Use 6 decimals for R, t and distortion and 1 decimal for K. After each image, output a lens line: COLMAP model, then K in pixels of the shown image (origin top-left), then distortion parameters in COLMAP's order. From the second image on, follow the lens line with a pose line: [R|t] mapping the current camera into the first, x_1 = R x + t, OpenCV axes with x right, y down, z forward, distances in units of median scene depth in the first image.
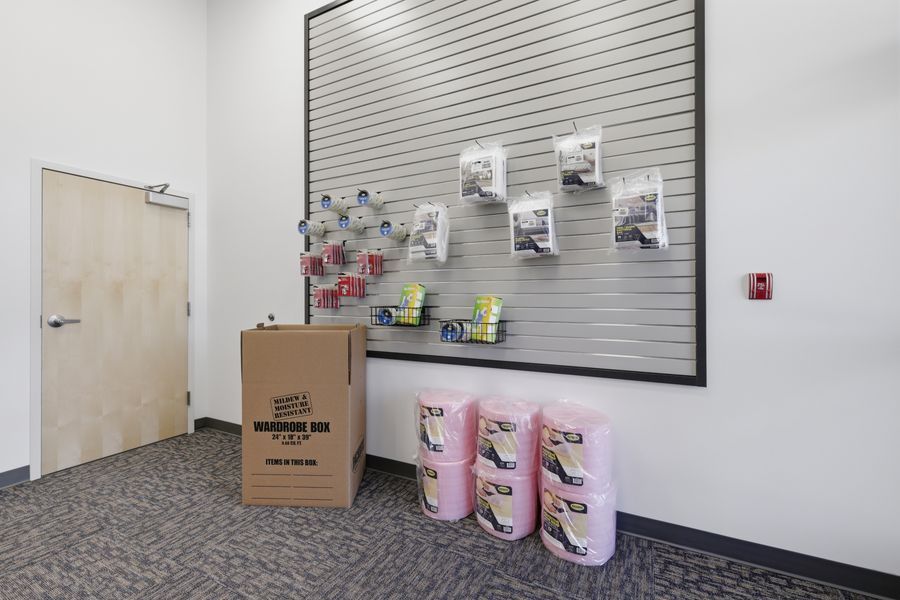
lens RADIAL K [[396.0, 0, 448.4], [0, 396.0, 293.3], [0, 0, 1]] dist [0.003239, 0.000265]
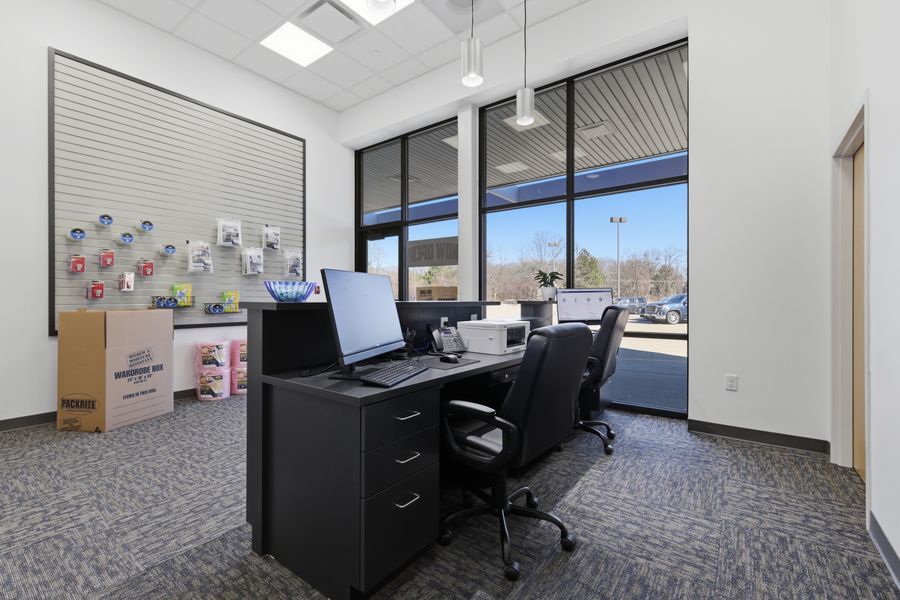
lens RADIAL K [[396.0, 0, 449.1], [0, 396.0, 299.0], [0, 0, 1]] dist [0.003239, 0.000265]
pose [[0.158287, 0.003659, 0.987386, -1.766720], [-0.005700, 0.999980, -0.002792, 0.047449], [-0.987377, -0.005186, 0.158304, -0.462262]]
